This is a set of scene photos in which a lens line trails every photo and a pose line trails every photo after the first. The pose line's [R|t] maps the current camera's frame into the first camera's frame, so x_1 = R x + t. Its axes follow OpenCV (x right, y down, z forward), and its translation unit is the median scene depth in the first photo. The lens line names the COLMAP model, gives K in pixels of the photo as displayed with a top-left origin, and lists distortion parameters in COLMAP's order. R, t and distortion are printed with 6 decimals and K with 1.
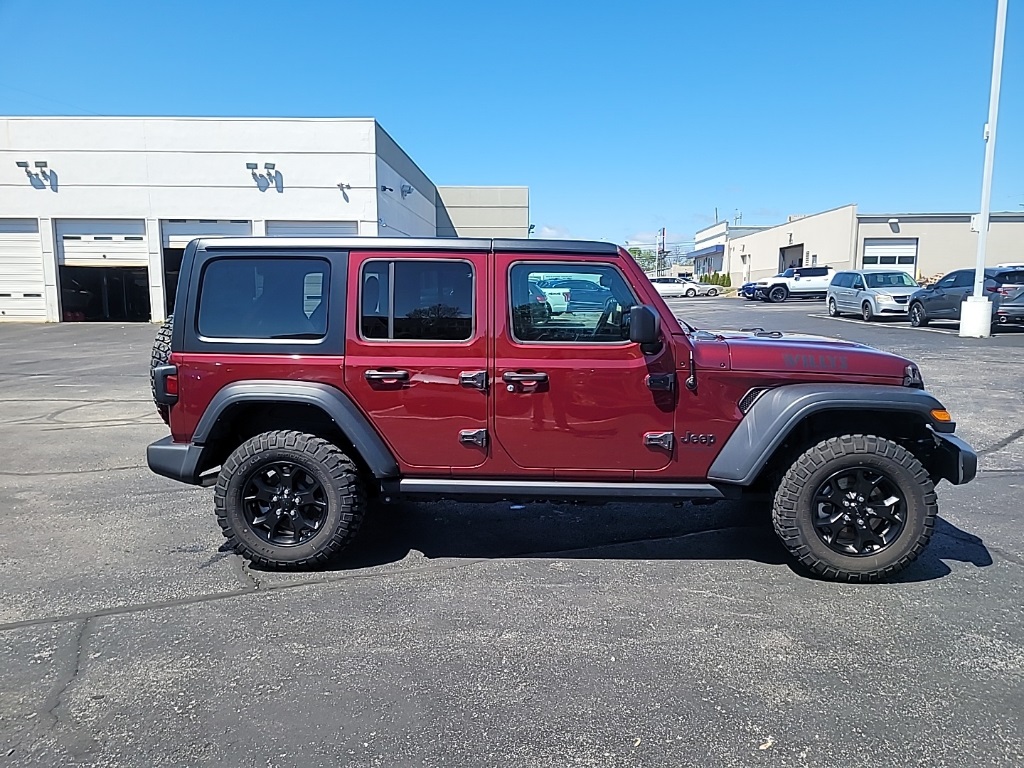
lens RADIAL K [[785.1, 0, 514.1], [0, 785.1, 390.4], [0, 0, 1]] dist [0.075822, -0.072997]
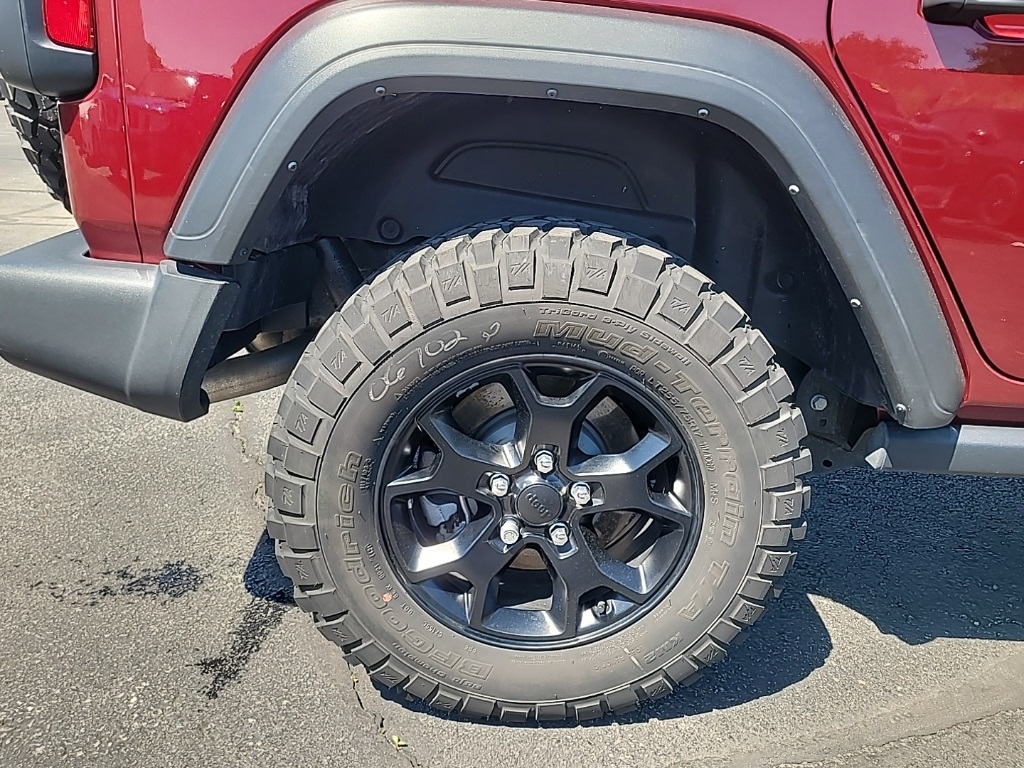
lens RADIAL K [[785.1, 0, 514.1], [0, 785.1, 390.4], [0, 0, 1]] dist [0.075822, -0.072997]
pose [[0.994851, 0.024893, 0.098246, -0.257395], [-0.043953, 0.979436, 0.196907, 0.041276], [-0.091325, -0.200211, 0.975487, 0.591886]]
